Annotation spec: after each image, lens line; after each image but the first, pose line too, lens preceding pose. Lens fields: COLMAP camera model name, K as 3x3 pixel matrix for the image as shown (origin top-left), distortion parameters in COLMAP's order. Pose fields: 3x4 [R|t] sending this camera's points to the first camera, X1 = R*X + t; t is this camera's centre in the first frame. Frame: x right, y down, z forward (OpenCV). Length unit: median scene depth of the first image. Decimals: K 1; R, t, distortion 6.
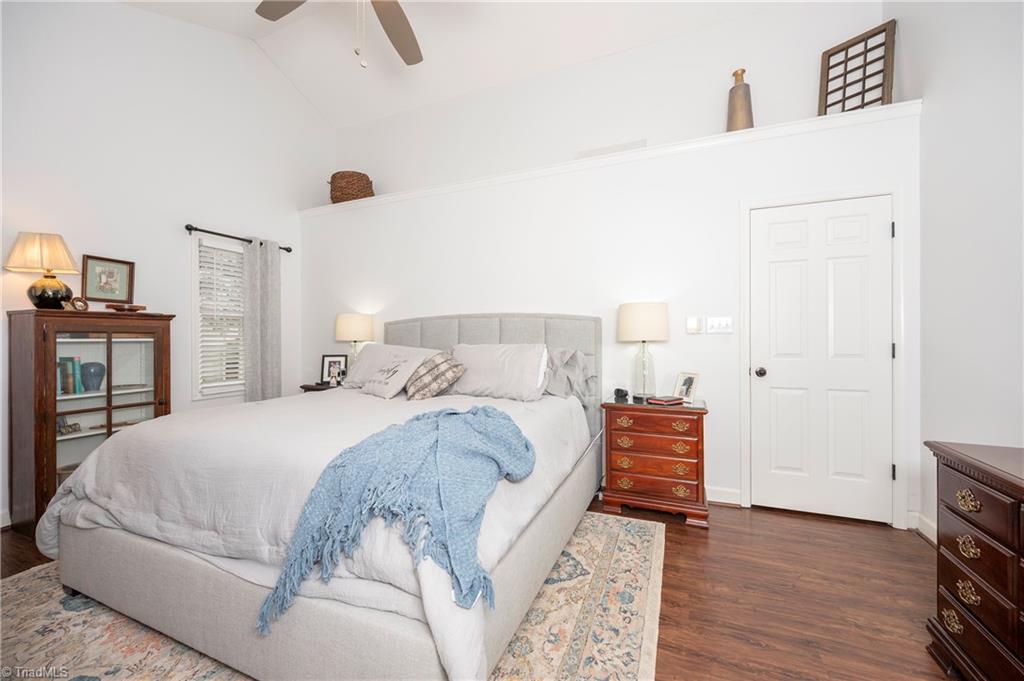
lens RADIAL K [[401.3, 0, 511.3], [0, 401.3, 337.7], [0, 0, 1]] dist [-0.001049, -0.000028]
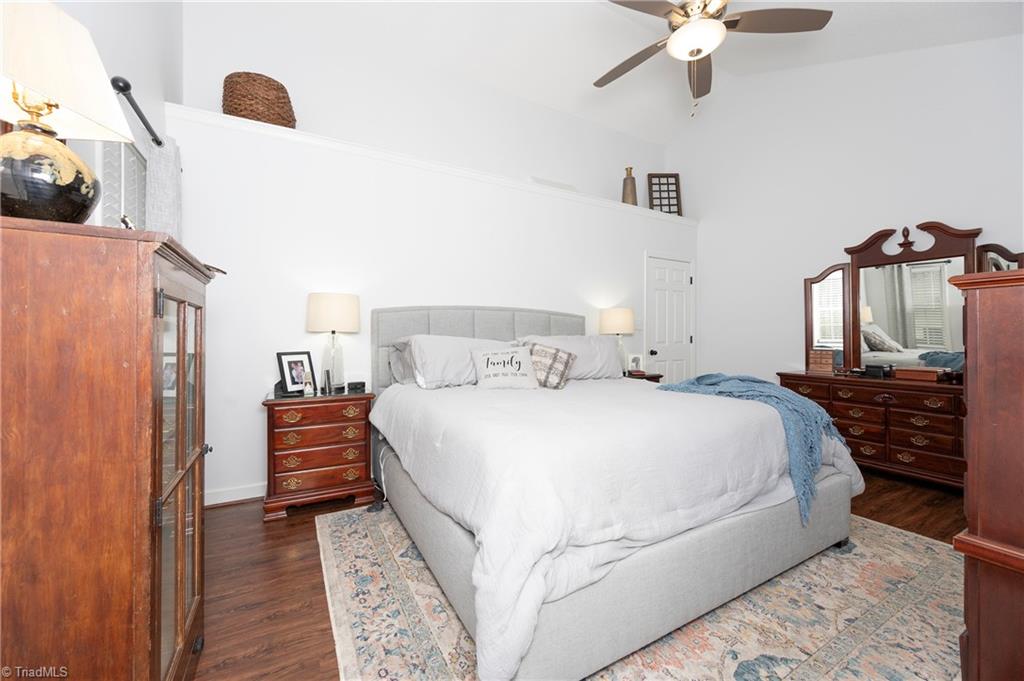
lens RADIAL K [[401.3, 0, 511.3], [0, 401.3, 337.7], [0, 0, 1]] dist [-0.001049, -0.000028]
pose [[0.608133, 0.002443, 0.793831, -1.126053], [-0.005953, 0.999981, 0.001483, 0.022948], [-0.793813, -0.005628, 0.608136, 0.439635]]
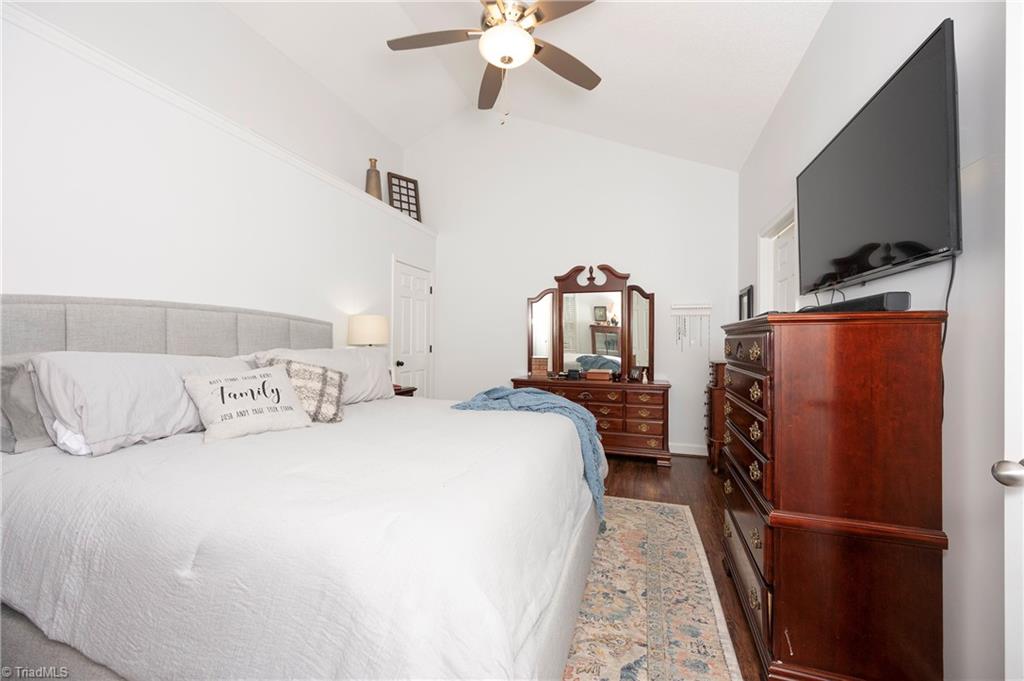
lens RADIAL K [[403.1, 0, 510.7], [0, 403.1, 338.9], [0, 0, 1]] dist [-0.001900, 0.000020]
pose [[-0.083483, 0.011520, 0.996443, -1.039640], [-0.009468, 0.999879, -0.012353, 0.002309], [-0.996464, -0.010465, -0.083364, 0.695549]]
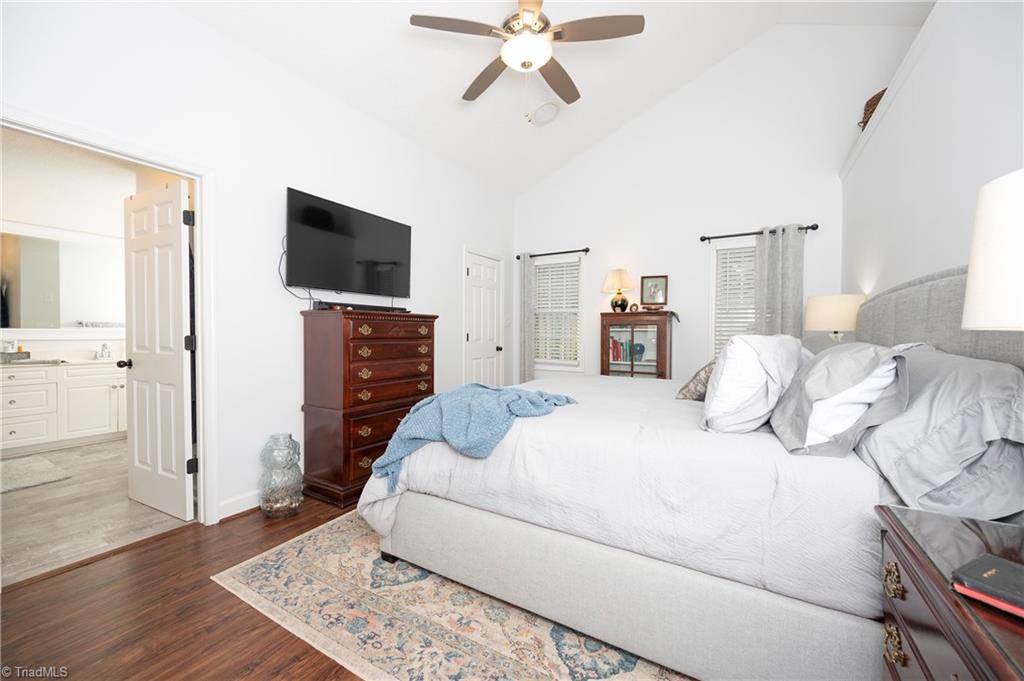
lens RADIAL K [[401.3, 0, 511.3], [0, 401.3, 337.7], [0, 0, 1]] dist [-0.001049, -0.000028]
pose [[-0.130459, 0.017893, -0.991292, 0.623280], [-0.002723, 0.999827, 0.018405, 0.010113], [0.991450, 0.005101, -0.130388, 0.721476]]
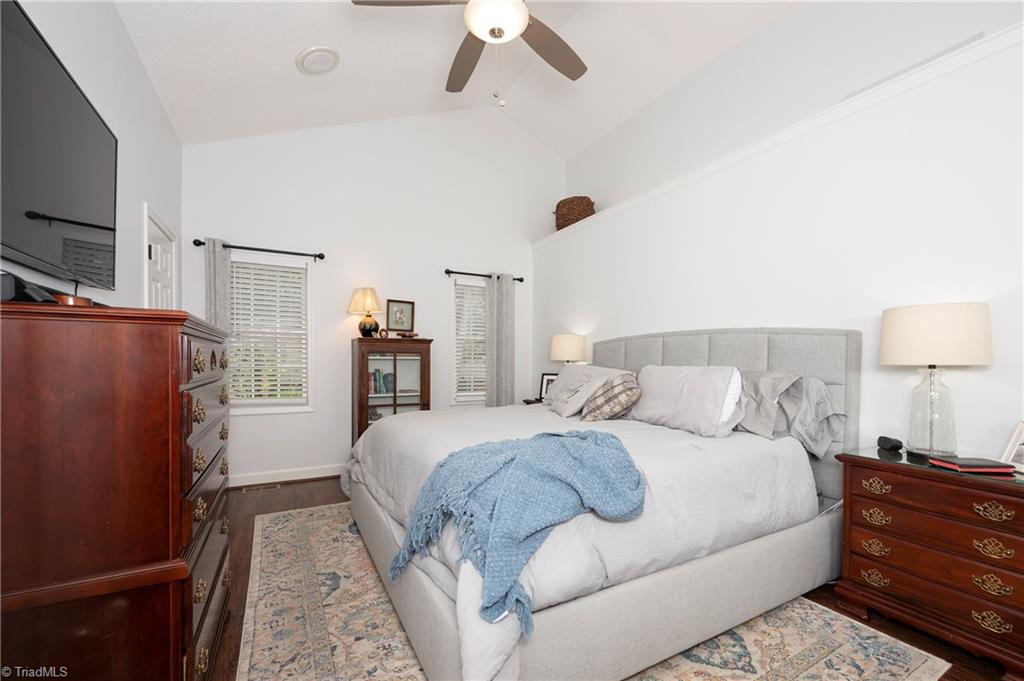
lens RADIAL K [[413.5, 0, 503.8], [0, 413.5, 366.5], [0, 0, 1]] dist [0.000169, 0.000124]
pose [[0.784190, 0.020364, -0.620186, 0.216708], [-0.008786, 0.999726, 0.021717, 0.001414], [0.620458, -0.011582, 0.784154, 0.079595]]
